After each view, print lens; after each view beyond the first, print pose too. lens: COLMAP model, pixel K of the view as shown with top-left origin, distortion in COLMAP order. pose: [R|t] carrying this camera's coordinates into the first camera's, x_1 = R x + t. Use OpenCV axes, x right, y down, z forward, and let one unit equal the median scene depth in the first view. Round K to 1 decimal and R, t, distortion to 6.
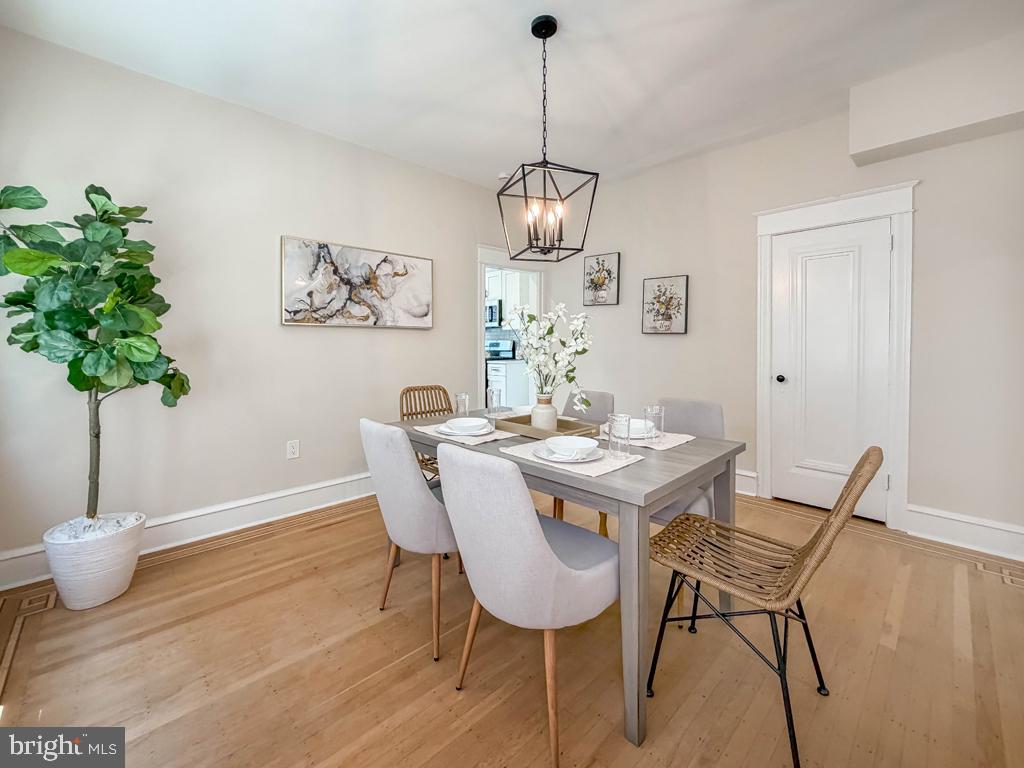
lens RADIAL K [[424.9, 0, 509.8], [0, 424.9, 352.6], [0, 0, 1]] dist [-0.000413, -0.000064]
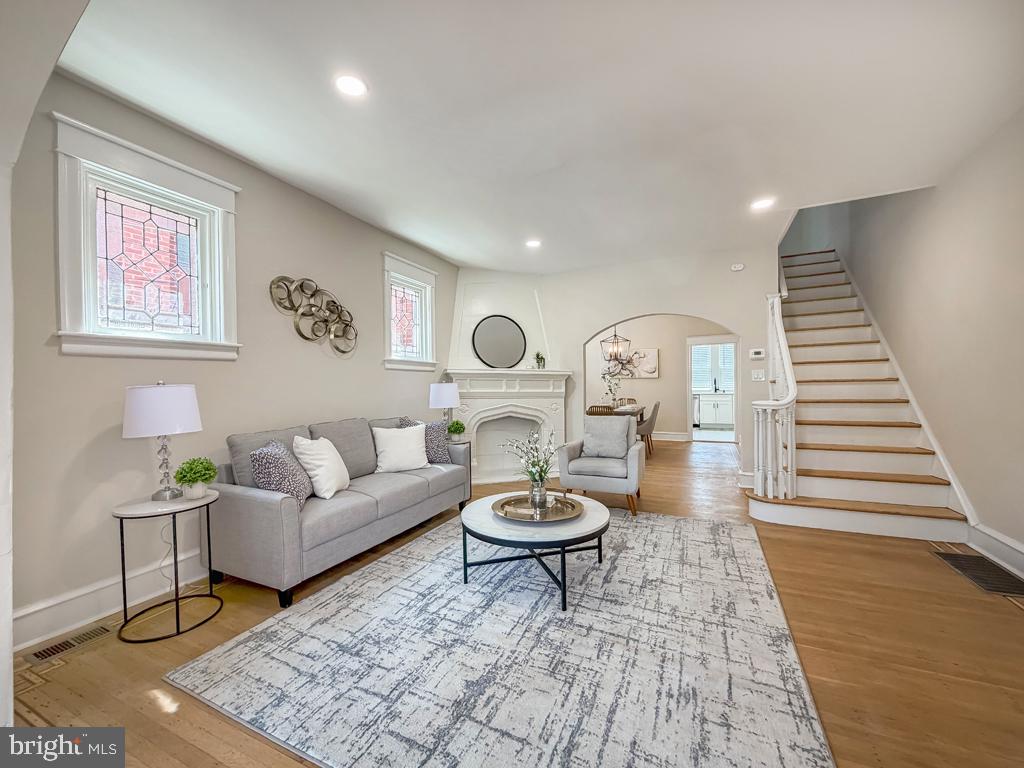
lens RADIAL K [[409.8, 0, 510.7], [0, 409.8, 384.2], [0, 0, 1]] dist [-0.001127, -0.000273]
pose [[0.362574, -0.003611, -0.931948, 2.009330], [-0.015622, 0.999828, -0.009951, 0.021406], [0.931824, 0.018167, 0.362456, -0.747444]]
